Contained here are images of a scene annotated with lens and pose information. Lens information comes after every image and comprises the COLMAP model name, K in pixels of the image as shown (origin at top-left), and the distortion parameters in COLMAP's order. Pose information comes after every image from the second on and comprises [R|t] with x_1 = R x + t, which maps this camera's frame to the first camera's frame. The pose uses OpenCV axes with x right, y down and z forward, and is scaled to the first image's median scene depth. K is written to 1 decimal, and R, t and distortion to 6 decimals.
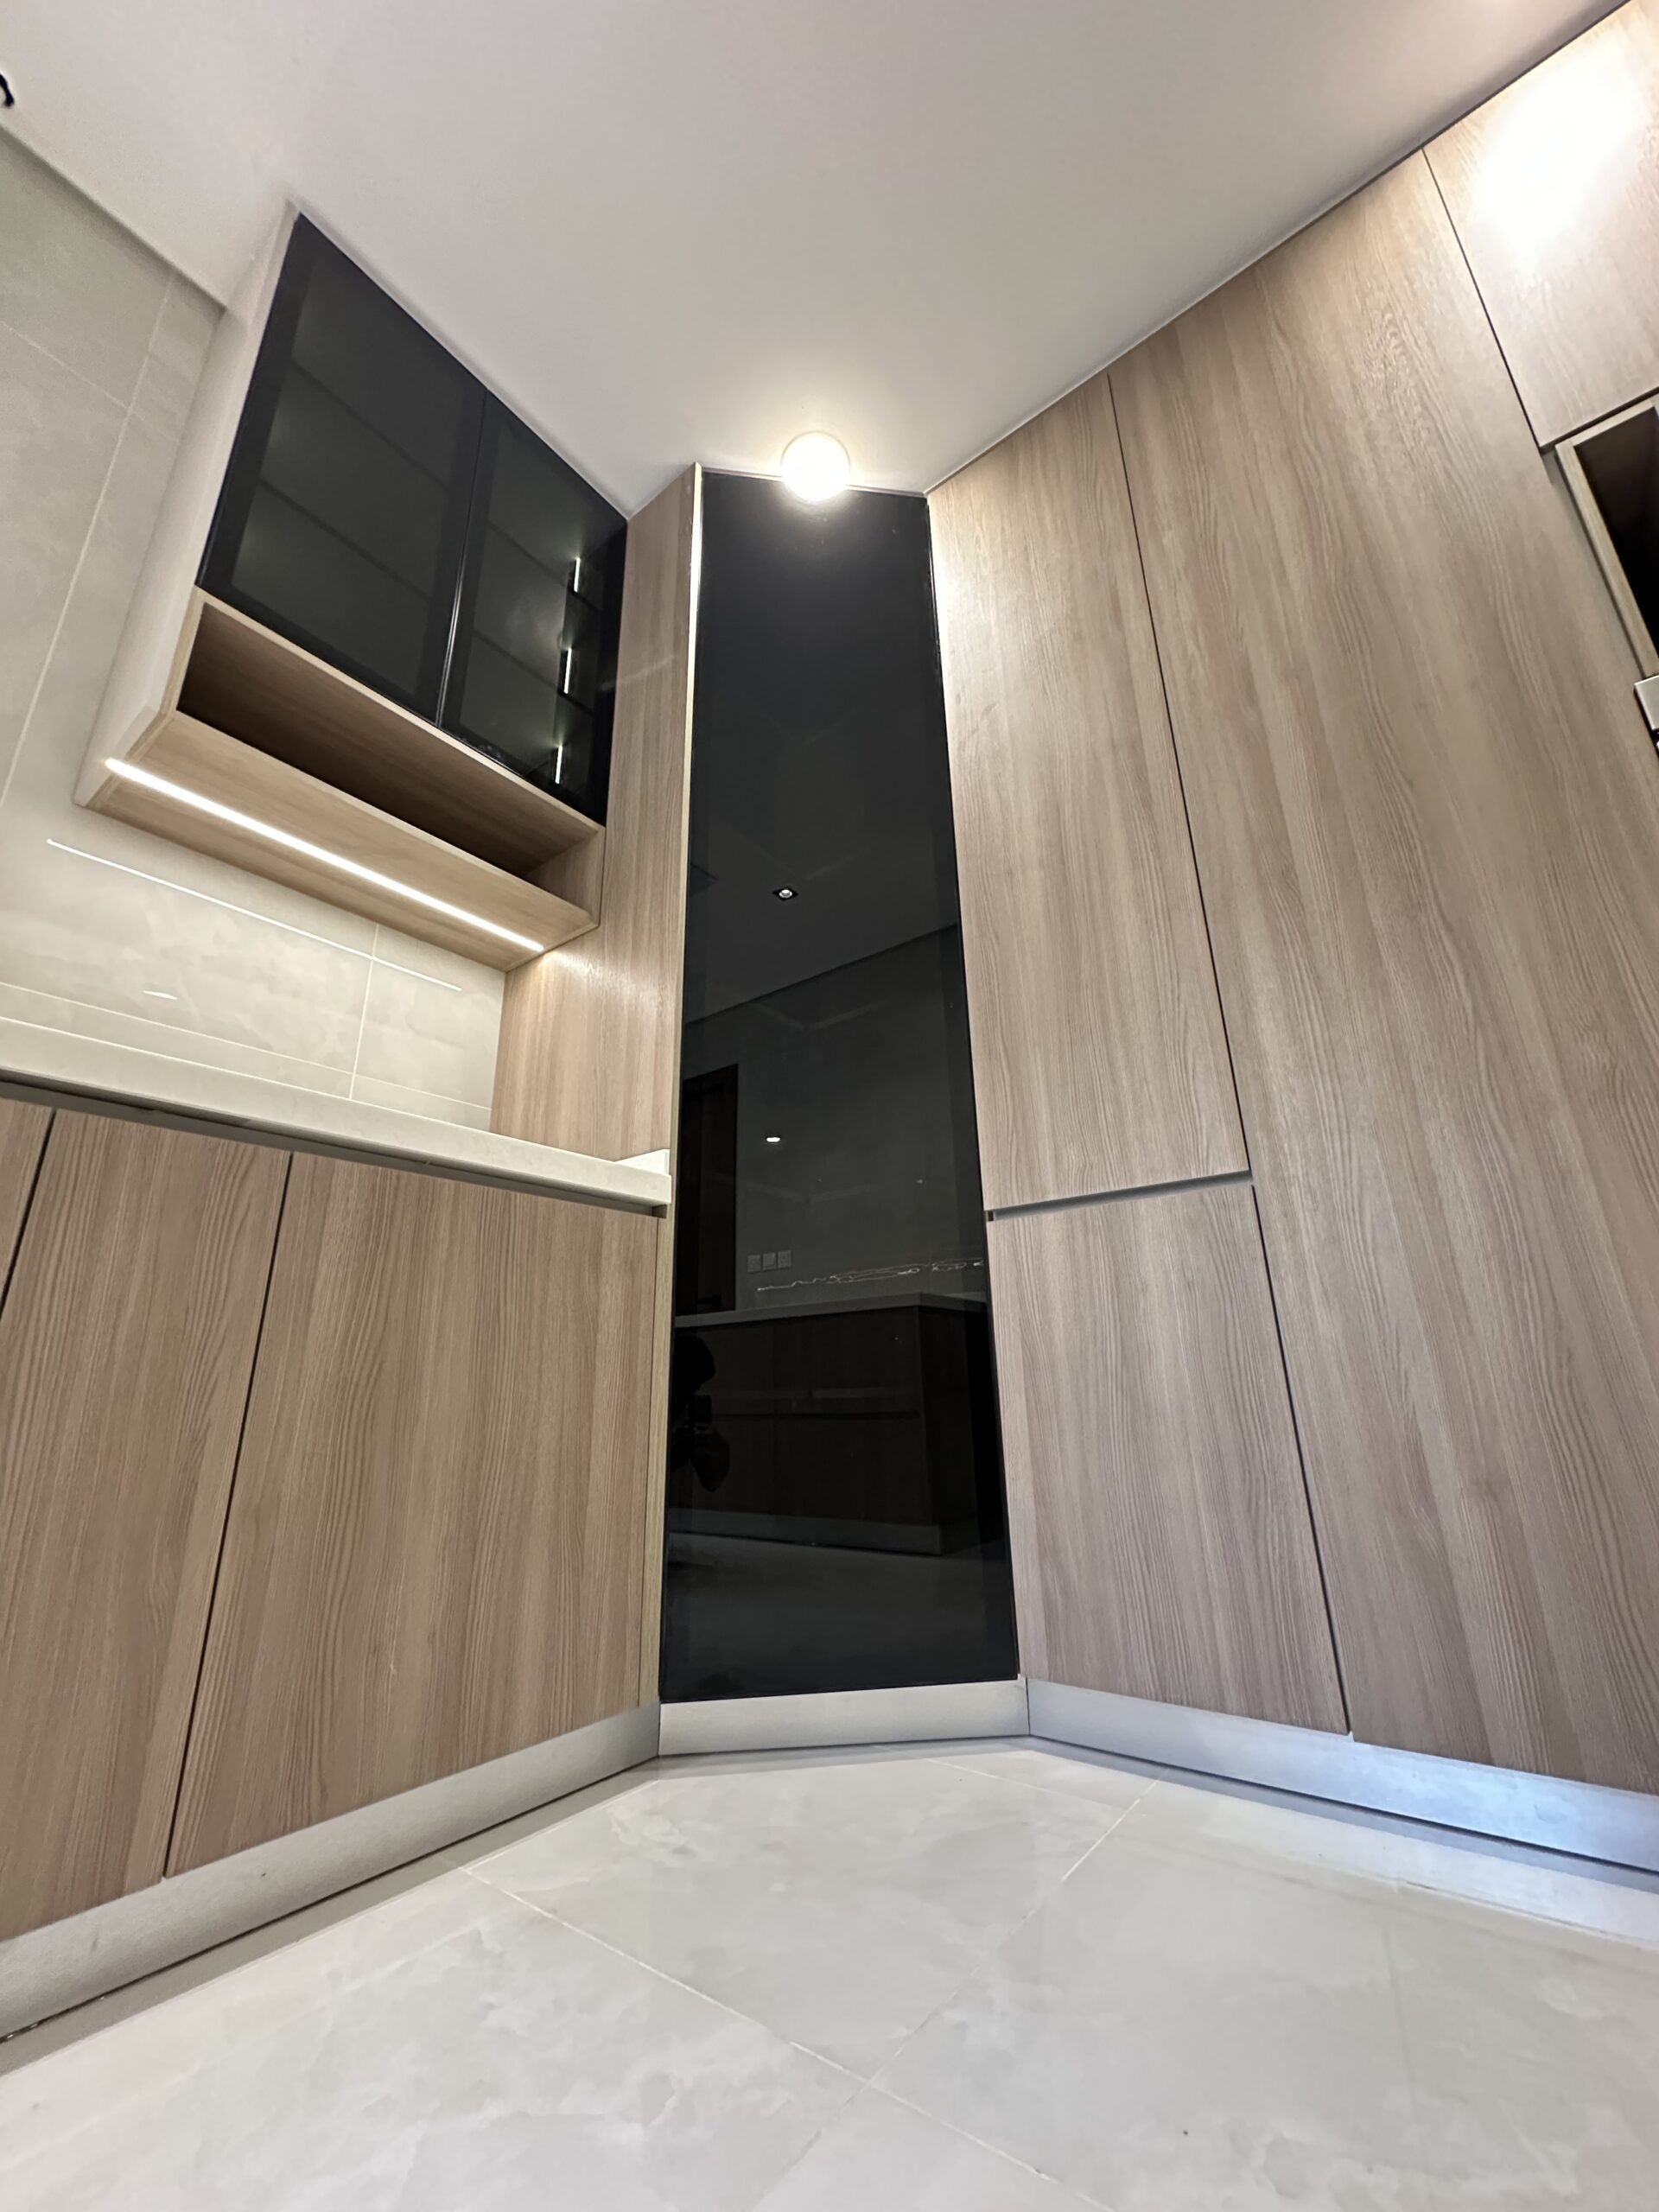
lens RADIAL K [[883.6, 0, 830.8], [0, 883.6, 1102.9], [0, 0, 1]] dist [-0.001034, 0.000310]
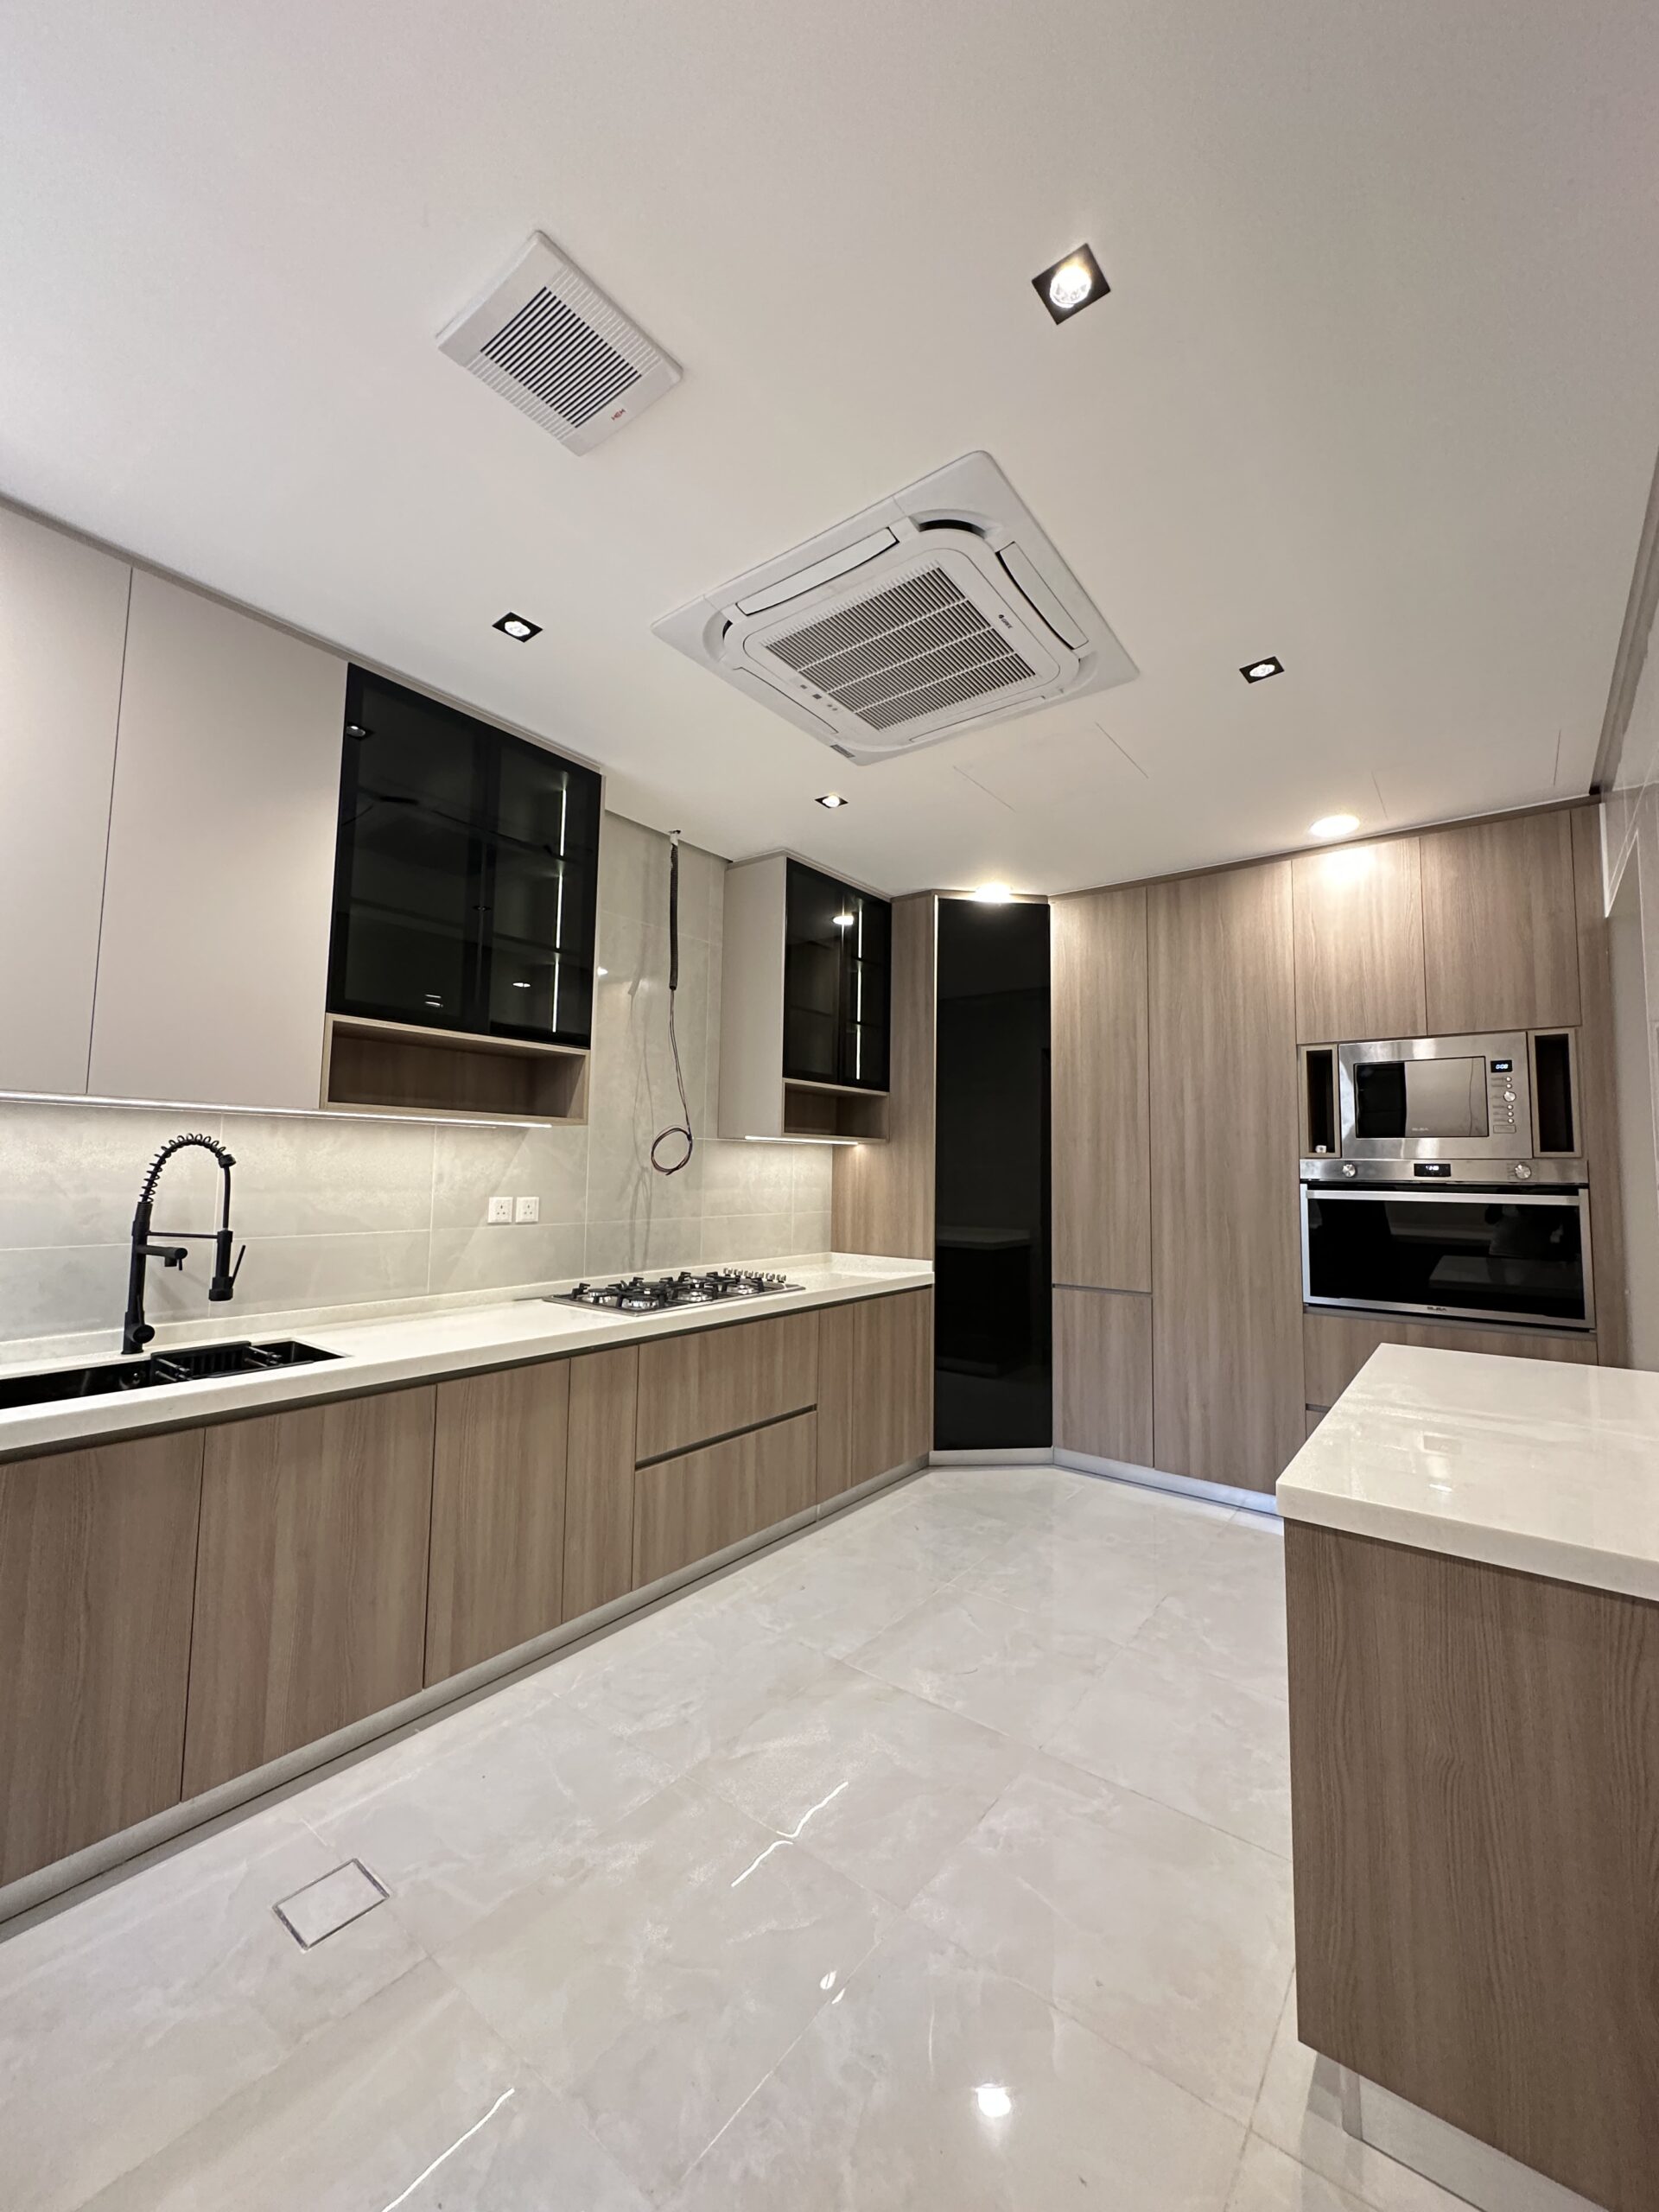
lens RADIAL K [[883.6, 0, 830.8], [0, 883.6, 1102.9], [0, 0, 1]] dist [-0.001034, 0.000310]
pose [[0.999292, 0.037513, -0.002878, -0.556944], [-0.035671, 0.968991, 0.244508, -1.151303], [0.011961, -0.244232, 0.969643, -1.579282]]
